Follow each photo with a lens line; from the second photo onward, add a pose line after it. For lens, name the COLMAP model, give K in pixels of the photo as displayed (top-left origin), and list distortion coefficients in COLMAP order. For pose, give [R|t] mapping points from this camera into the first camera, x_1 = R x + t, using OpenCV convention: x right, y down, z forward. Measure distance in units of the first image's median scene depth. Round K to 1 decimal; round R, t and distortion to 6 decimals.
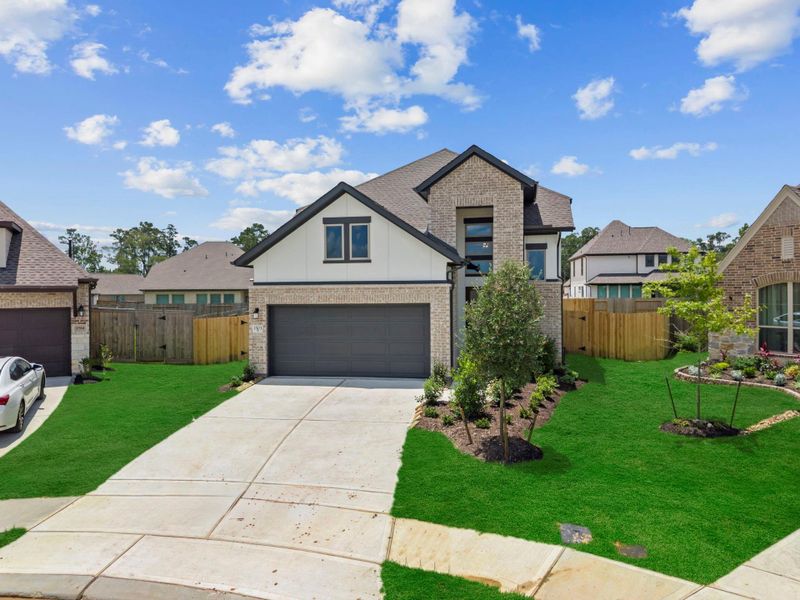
lens RADIAL K [[561.5, 0, 418.5], [0, 561.5, 298.8], [0, 0, 1]] dist [0.005852, -0.005858]
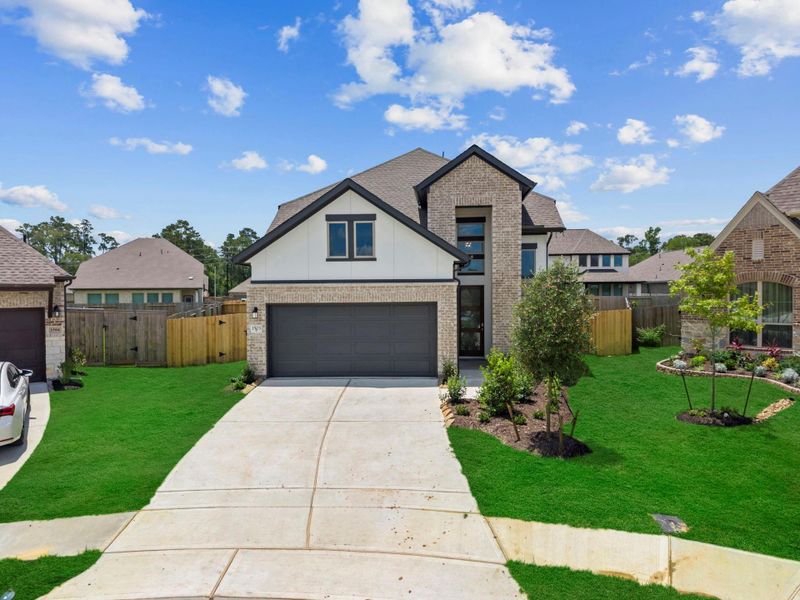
lens RADIAL K [[555.7, 0, 416.2], [0, 555.7, 301.4], [0, 0, 1]] dist [0.000729, 0.000381]
pose [[0.991950, -0.003166, 0.126589, -0.138876], [0.002307, 0.999973, 0.006926, 0.000295], [-0.126608, -0.006578, 0.991931, 0.020122]]
